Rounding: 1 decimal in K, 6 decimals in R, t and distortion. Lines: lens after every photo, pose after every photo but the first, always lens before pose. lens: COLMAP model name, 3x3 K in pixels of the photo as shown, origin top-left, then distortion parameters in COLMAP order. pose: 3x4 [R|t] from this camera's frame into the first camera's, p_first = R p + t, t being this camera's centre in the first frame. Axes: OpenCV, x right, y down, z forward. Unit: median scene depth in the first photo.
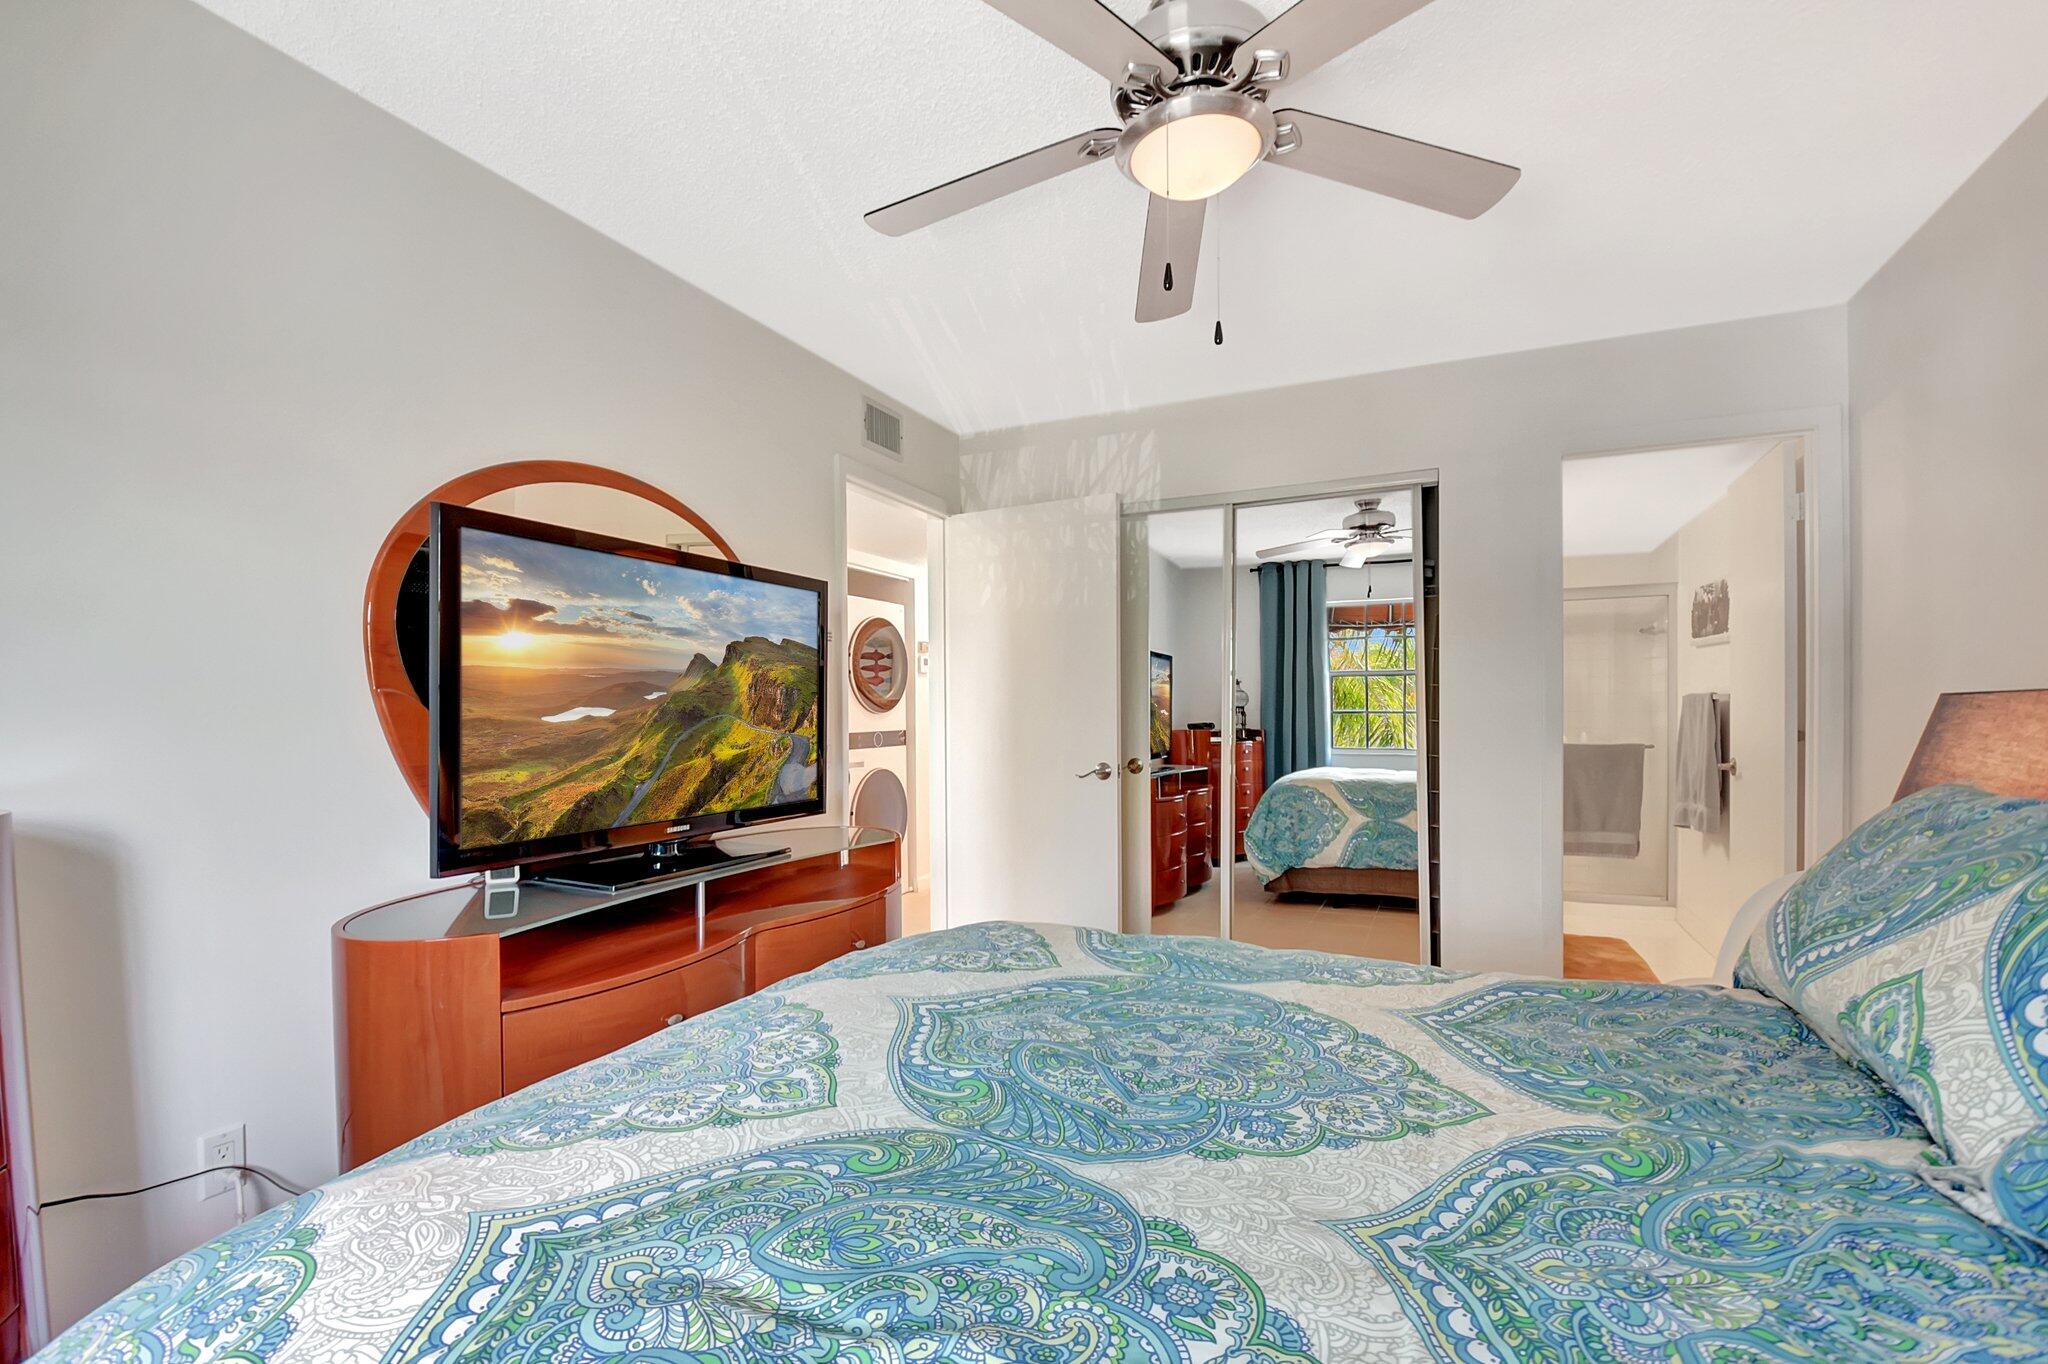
lens RADIAL K [[913.2, 0, 1022.7], [0, 913.2, 682.1], [0, 0, 1]] dist [-0.014401, -0.002106]
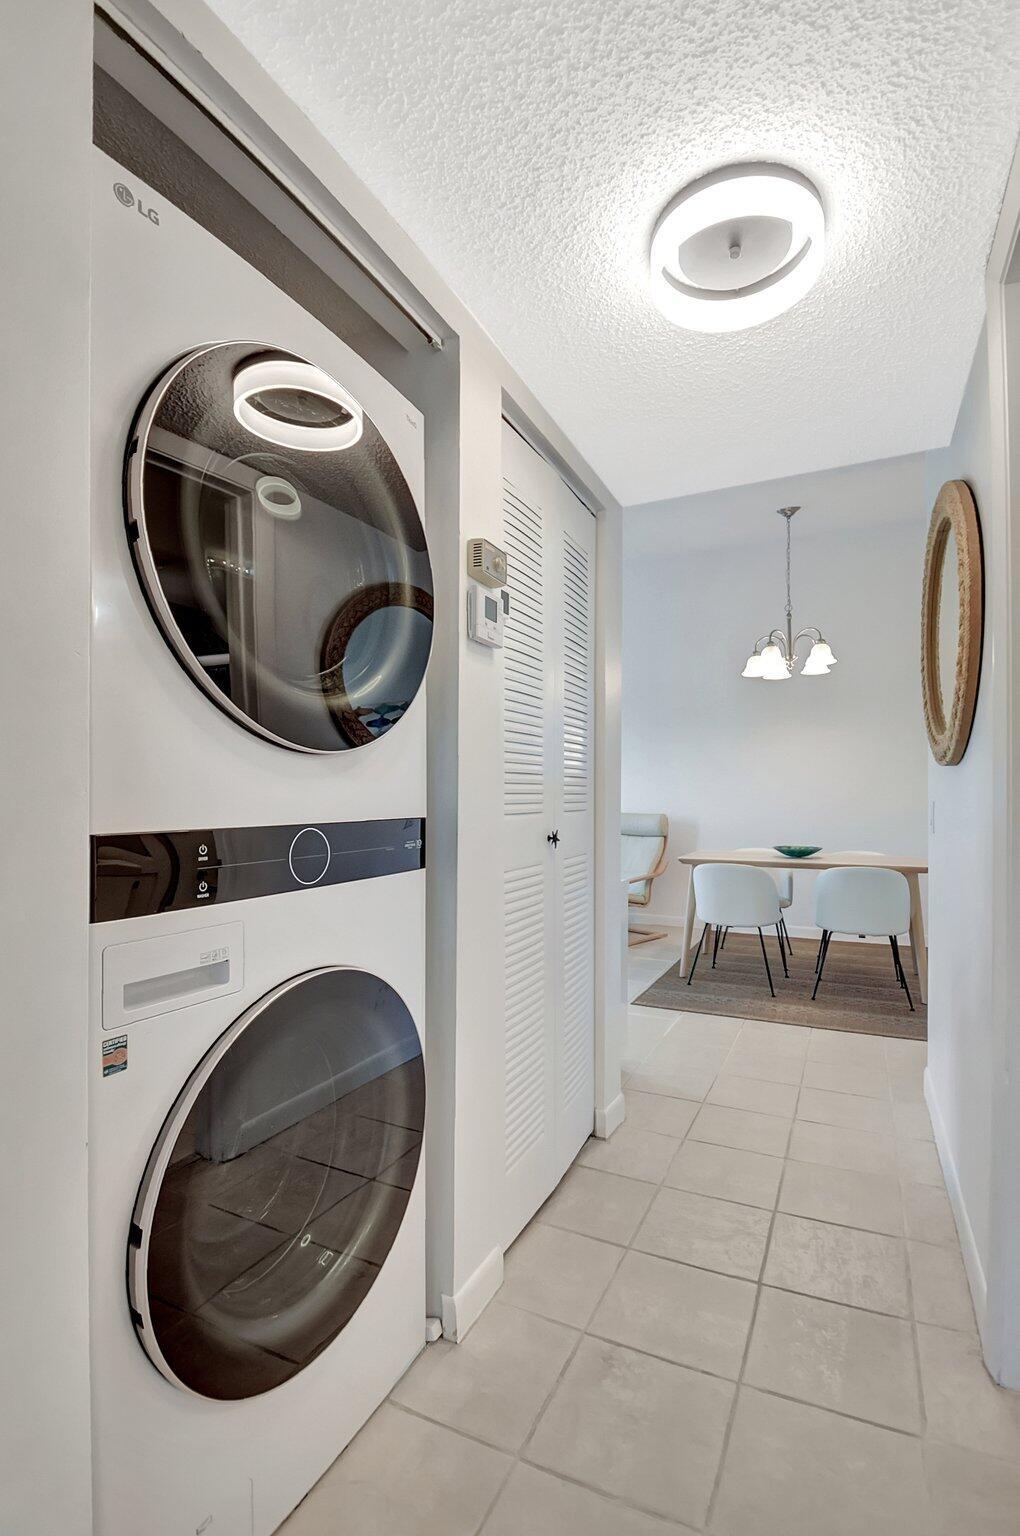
lens RADIAL K [[684.9, 0, 510.8], [0, 684.9, 774.9], [0, 0, 1]] dist [-0.014401, -0.002106]
pose [[0.999126, 0.000801, -0.041804, -0.093579], [-0.001531, 0.999847, -0.017448, 0.043559], [0.041784, 0.017496, 0.998973, 0.796014]]
